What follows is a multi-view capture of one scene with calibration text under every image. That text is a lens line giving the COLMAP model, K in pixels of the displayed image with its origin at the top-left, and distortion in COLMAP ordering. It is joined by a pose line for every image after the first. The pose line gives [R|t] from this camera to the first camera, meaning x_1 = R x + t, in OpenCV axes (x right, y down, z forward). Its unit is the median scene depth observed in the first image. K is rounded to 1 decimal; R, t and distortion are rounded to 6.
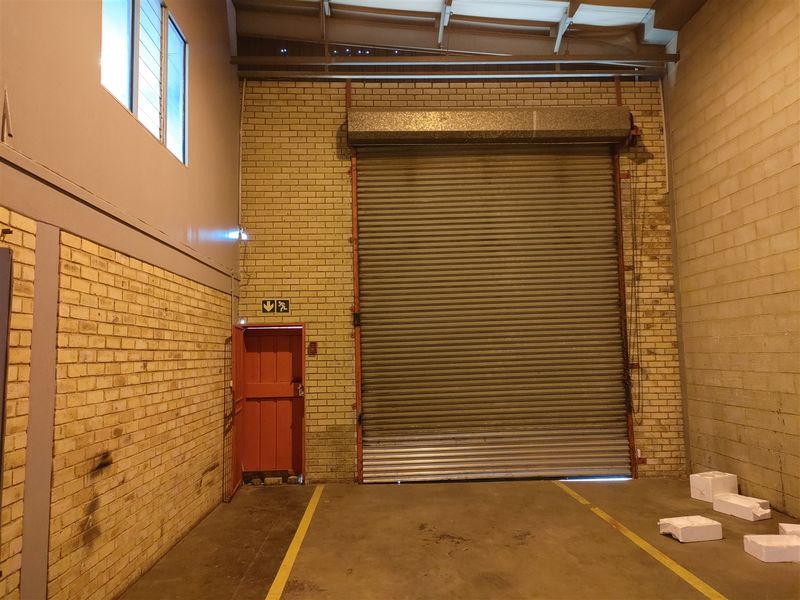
lens RADIAL K [[574.5, 0, 398.5], [0, 574.5, 297.3], [0, 0, 1]] dist [0.070408, -0.002745]
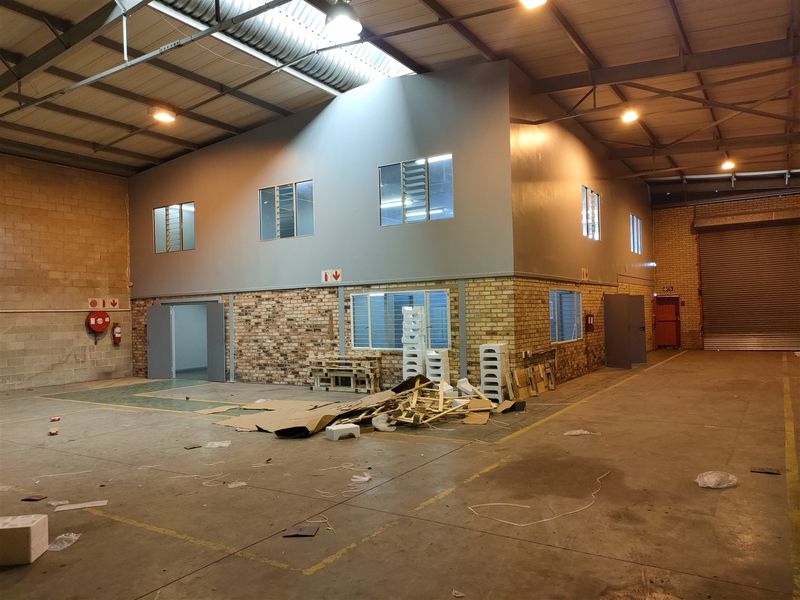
lens RADIAL K [[588.1, 0, 403.5], [0, 588.1, 304.4], [0, 0, 1]] dist [0.066477, -0.055802]
pose [[0.822115, -0.012235, -0.569190, 0.389774], [0.064459, 0.995341, 0.071707, -0.206916], [0.565660, -0.095640, 0.819073, -2.189748]]
